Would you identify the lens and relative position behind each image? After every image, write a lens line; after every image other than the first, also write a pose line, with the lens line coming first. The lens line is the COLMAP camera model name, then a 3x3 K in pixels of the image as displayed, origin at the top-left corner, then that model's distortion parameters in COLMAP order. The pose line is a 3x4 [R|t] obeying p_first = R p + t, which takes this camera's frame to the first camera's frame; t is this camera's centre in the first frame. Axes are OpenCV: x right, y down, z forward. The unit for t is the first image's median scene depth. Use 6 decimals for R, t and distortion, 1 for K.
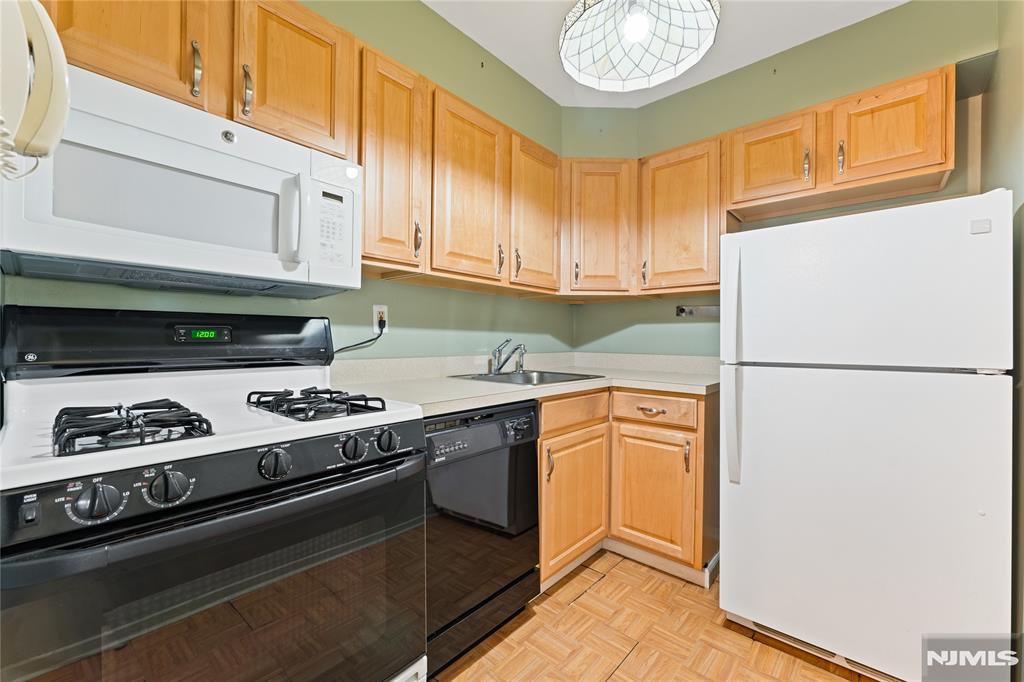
lens RADIAL K [[414.2, 0, 510.1], [0, 414.2, 341.8], [0, 0, 1]] dist [-0.000637, -0.000412]
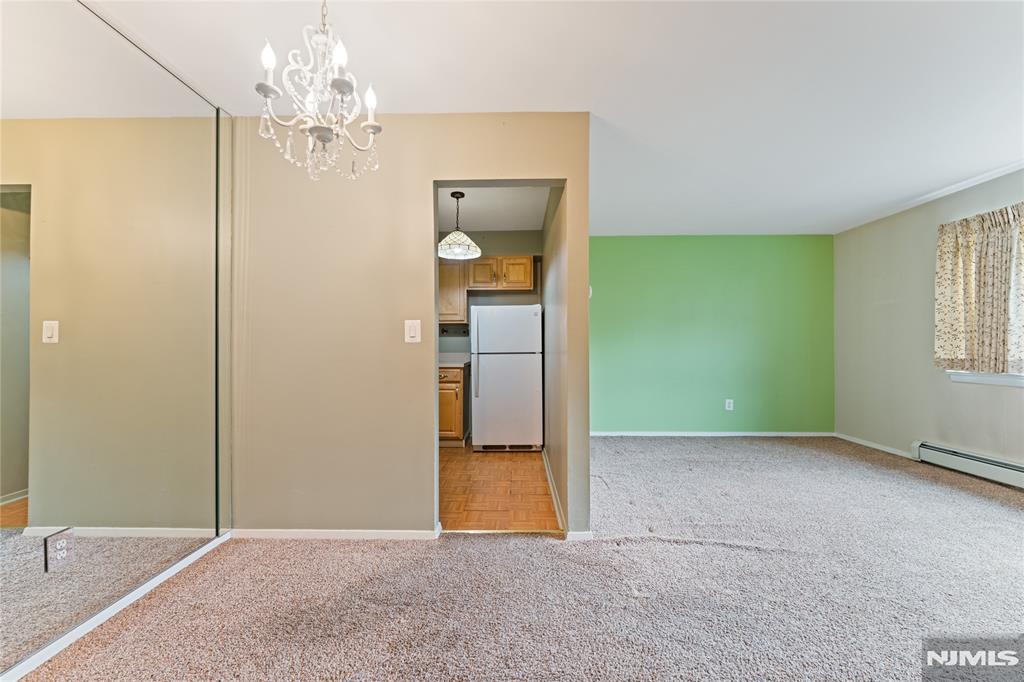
lens RADIAL K [[414.2, 0, 510.1], [0, 414.2, 341.8], [0, 0, 1]] dist [-0.000637, -0.000412]
pose [[0.758929, -0.008110, 0.651123, -0.887670], [0.014059, 0.999893, -0.003932, -0.009739], [-0.651022, 0.012138, 0.758962, -1.016031]]
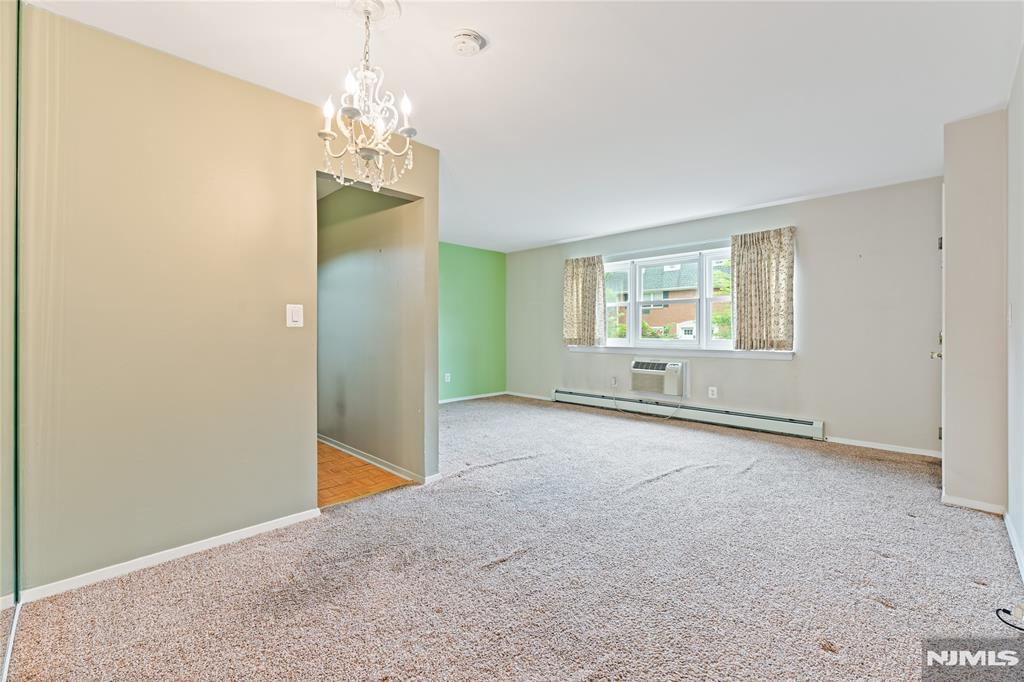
lens RADIAL K [[434.8, 0, 505.8], [0, 434.8, 327.0], [0, 0, 1]] dist [0.000702, 0.000480]
pose [[0.059574, -0.004829, 0.998212, -1.566490], [0.004609, 0.999979, 0.004562, -0.019342], [-0.998213, 0.004329, 0.059595, -0.591146]]
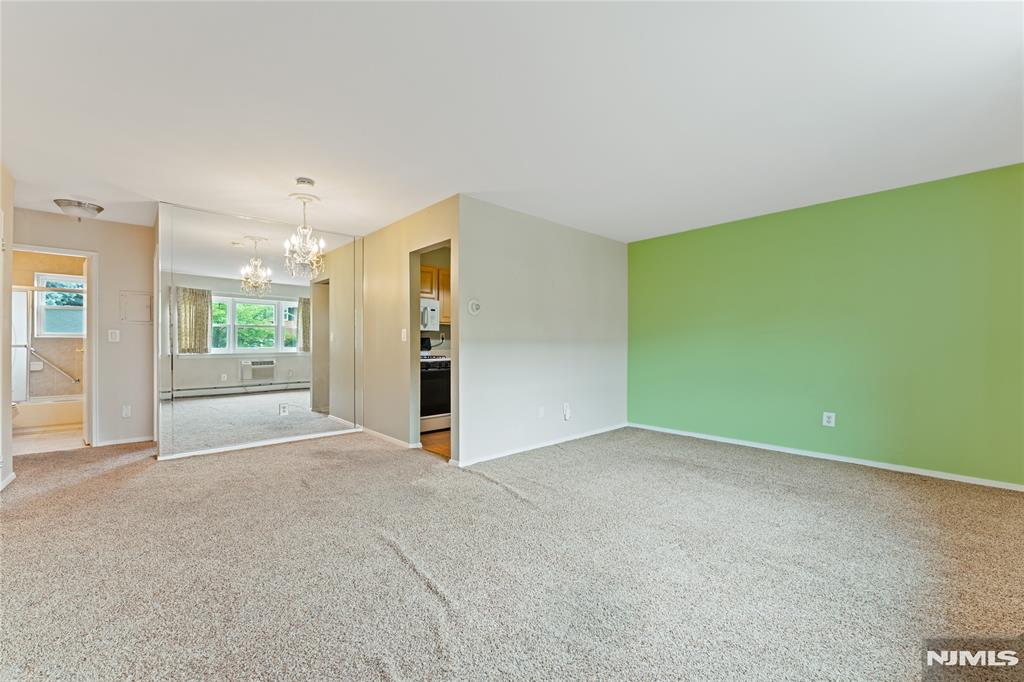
lens RADIAL K [[414.2, 0, 510.1], [0, 414.2, 341.8], [0, 0, 1]] dist [-0.000637, -0.000412]
pose [[0.994539, -0.013552, -0.103485, 0.535674], [0.012522, 0.999865, -0.010595, 0.017845], [0.103614, 0.009241, 0.994575, -2.131626]]
